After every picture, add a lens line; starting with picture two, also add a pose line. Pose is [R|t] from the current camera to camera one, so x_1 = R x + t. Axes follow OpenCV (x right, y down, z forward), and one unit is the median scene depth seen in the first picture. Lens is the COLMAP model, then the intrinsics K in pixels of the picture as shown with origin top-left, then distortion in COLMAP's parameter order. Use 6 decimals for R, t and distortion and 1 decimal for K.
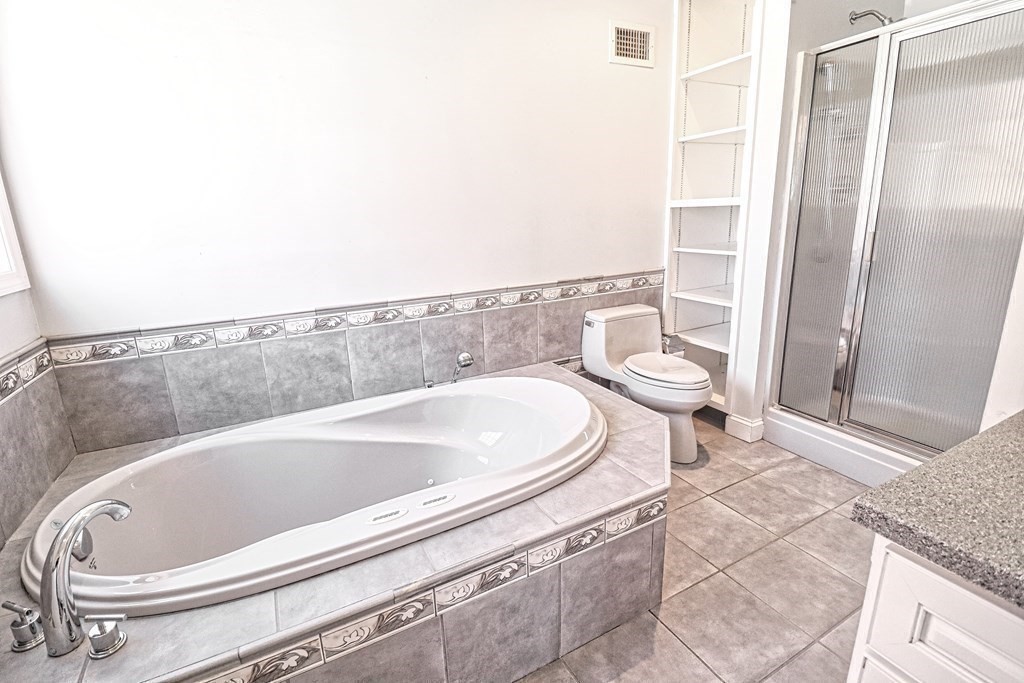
lens RADIAL K [[471.1, 0, 513.2], [0, 471.1, 330.2], [0, 0, 1]] dist [-0.002803, -0.010794]
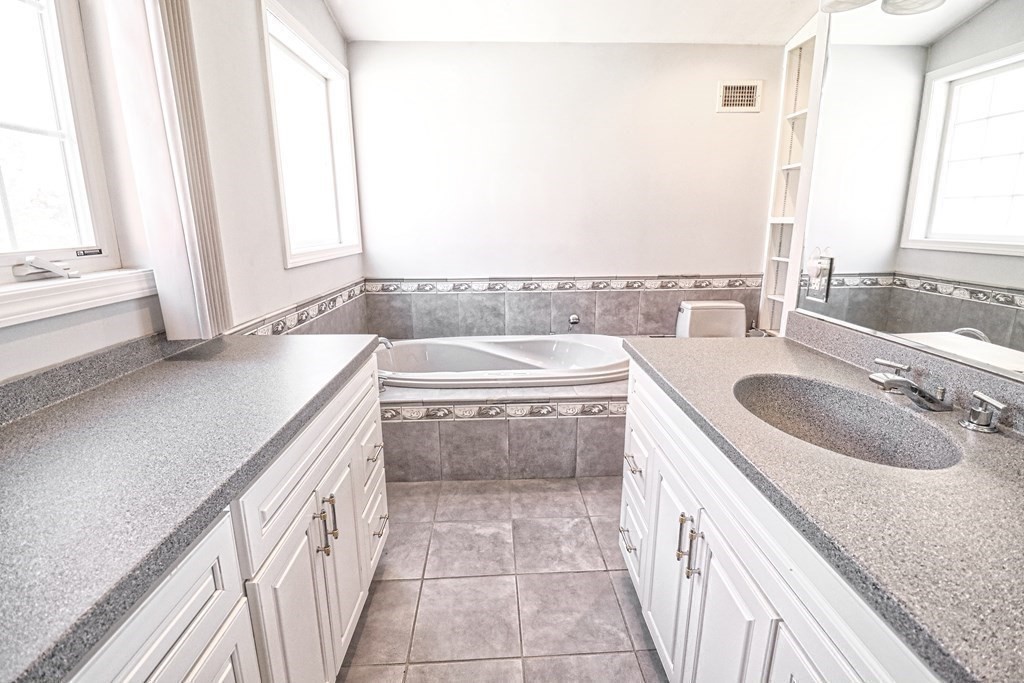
lens RADIAL K [[471.1, 0, 513.2], [0, 471.1, 330.2], [0, 0, 1]] dist [-0.002803, -0.010794]
pose [[0.903400, 0.122775, -0.410845, 0.352169], [-0.127511, 0.991708, 0.015974, 0.098972], [0.409400, 0.037957, 0.911565, -0.466573]]
